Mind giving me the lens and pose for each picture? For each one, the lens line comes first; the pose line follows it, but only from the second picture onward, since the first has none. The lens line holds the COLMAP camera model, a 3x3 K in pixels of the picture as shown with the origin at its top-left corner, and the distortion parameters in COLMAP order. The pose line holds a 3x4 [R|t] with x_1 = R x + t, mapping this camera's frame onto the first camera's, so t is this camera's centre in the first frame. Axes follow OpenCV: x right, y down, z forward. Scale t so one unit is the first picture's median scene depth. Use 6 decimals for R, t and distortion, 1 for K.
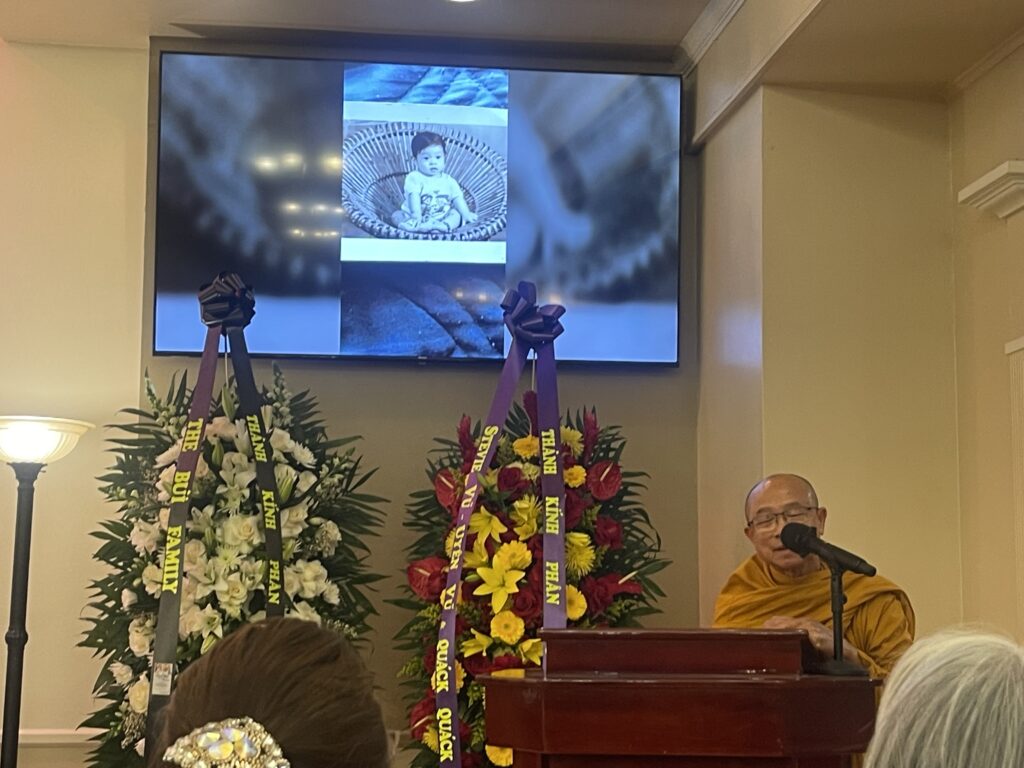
lens RADIAL K [[1709.4, 0, 539.8], [0, 1709.4, 383.4], [0, 0, 1]] dist [0.224256, -1.490126]
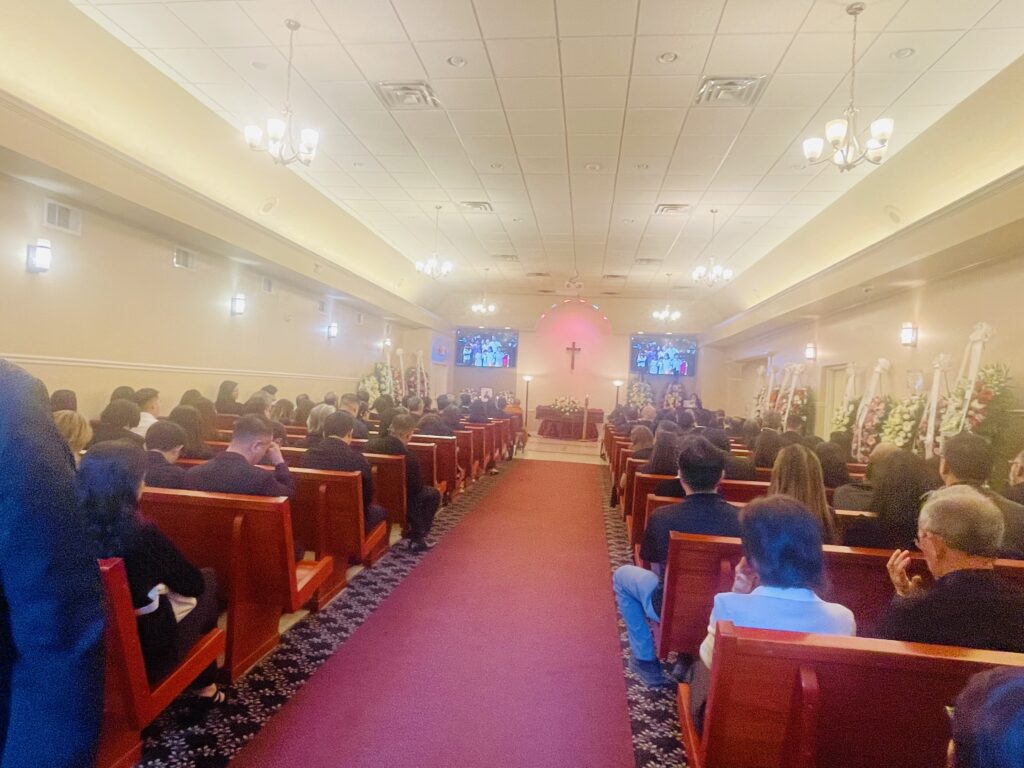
lens RADIAL K [[607.8, 0, 512.0], [0, 607.8, 384.0], [0, 0, 1]] dist [-0.004423, -0.000730]
pose [[0.964282, 0.042939, -0.261375, 0.002465], [-0.015865, 0.994364, 0.104827, -0.300124], [0.264403, -0.096936, 0.959528, -2.307585]]
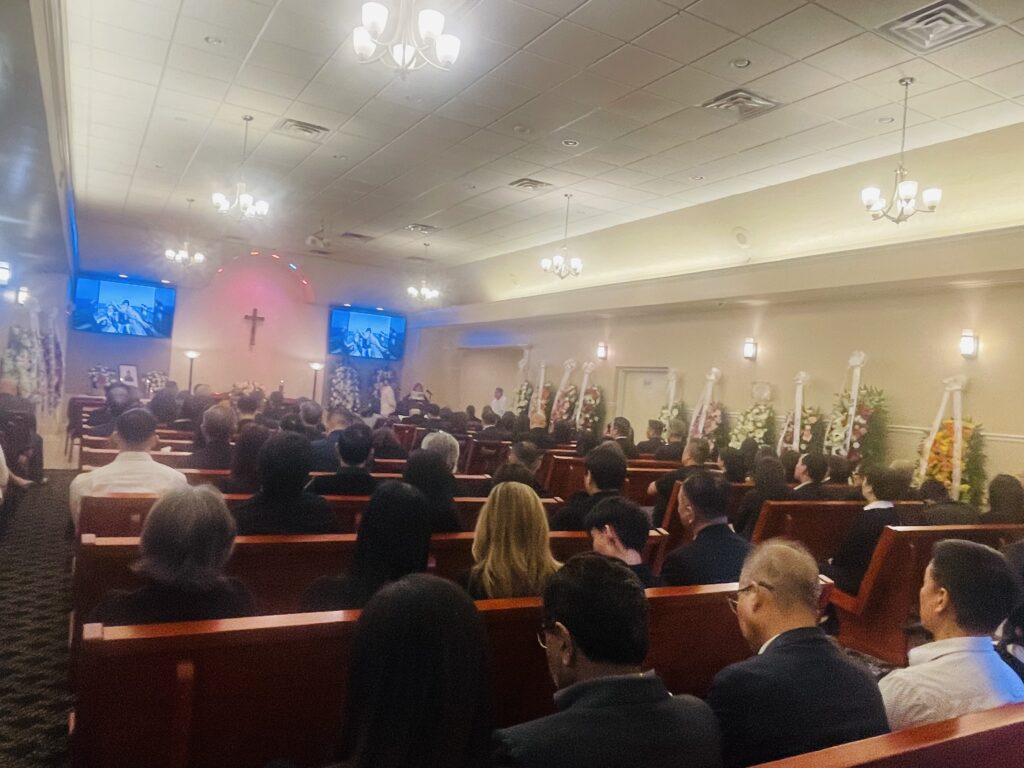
lens RADIAL K [[750.5, 0, 512.0], [0, 750.5, 384.0], [0, 0, 1]] dist [0.026253, -0.001561]
pose [[0.927196, 0.075875, 0.366812, -0.708783], [-0.119437, 0.988040, 0.097526, -0.307016], [-0.355025, -0.134237, 0.925169, -2.274613]]
